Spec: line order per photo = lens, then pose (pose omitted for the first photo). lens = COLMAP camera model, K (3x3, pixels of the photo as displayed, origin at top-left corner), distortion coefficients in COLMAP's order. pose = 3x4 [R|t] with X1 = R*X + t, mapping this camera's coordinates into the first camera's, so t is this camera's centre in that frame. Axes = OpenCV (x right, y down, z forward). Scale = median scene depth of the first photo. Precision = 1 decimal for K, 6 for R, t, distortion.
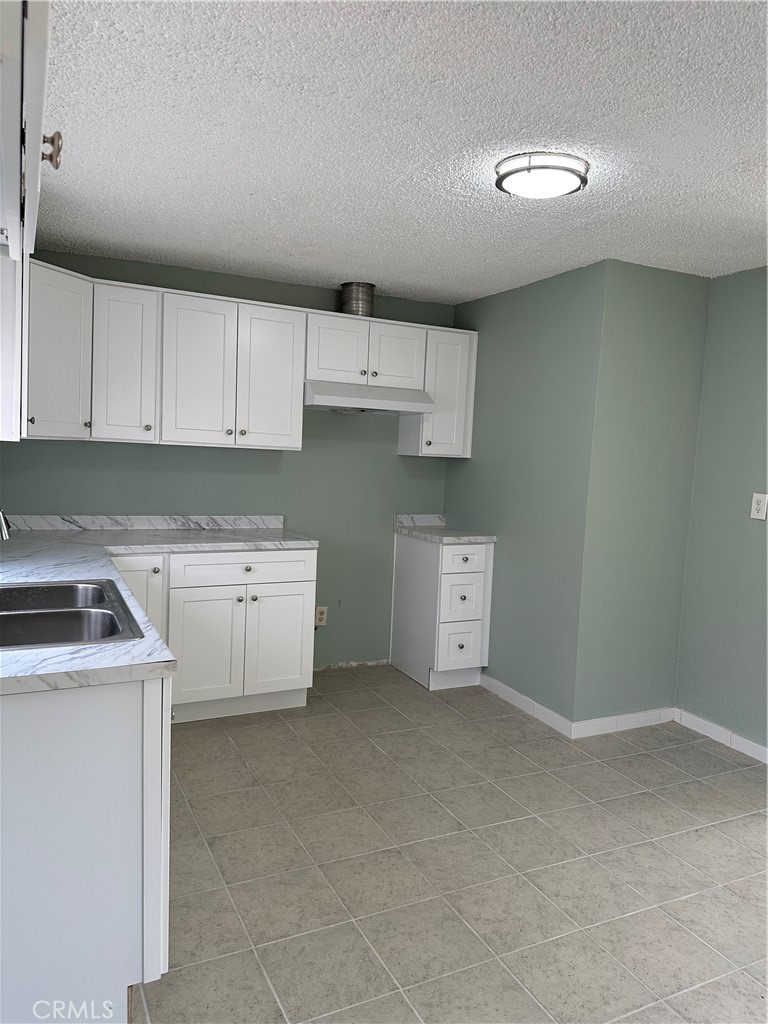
lens RADIAL K [[734.0, 0, 384.8], [0, 734.0, 511.7], [0, 0, 1]] dist [0.051747, -0.028352]
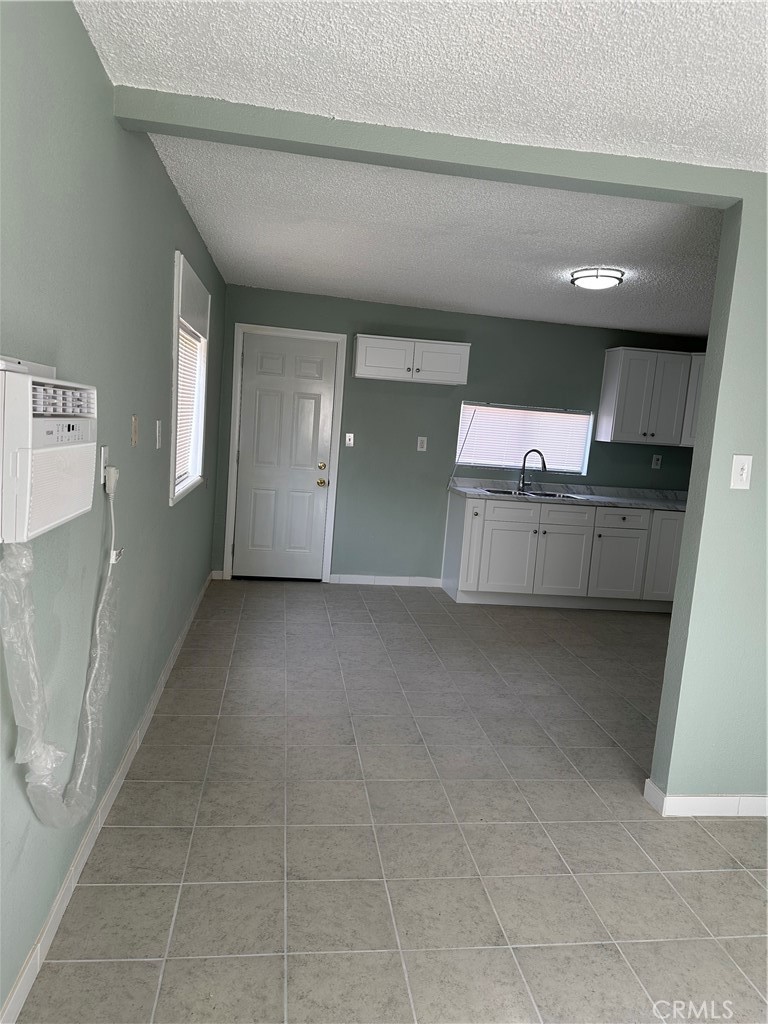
lens RADIAL K [[734.0, 0, 385.1], [0, 734.0, 512.3], [0, 0, 1]] dist [0.051747, -0.028352]
pose [[-0.315444, 0.050425, -0.947604, 1.898449], [-0.171733, 0.979065, 0.109267, -0.006788], [0.933275, 0.197202, -0.300180, 1.066008]]
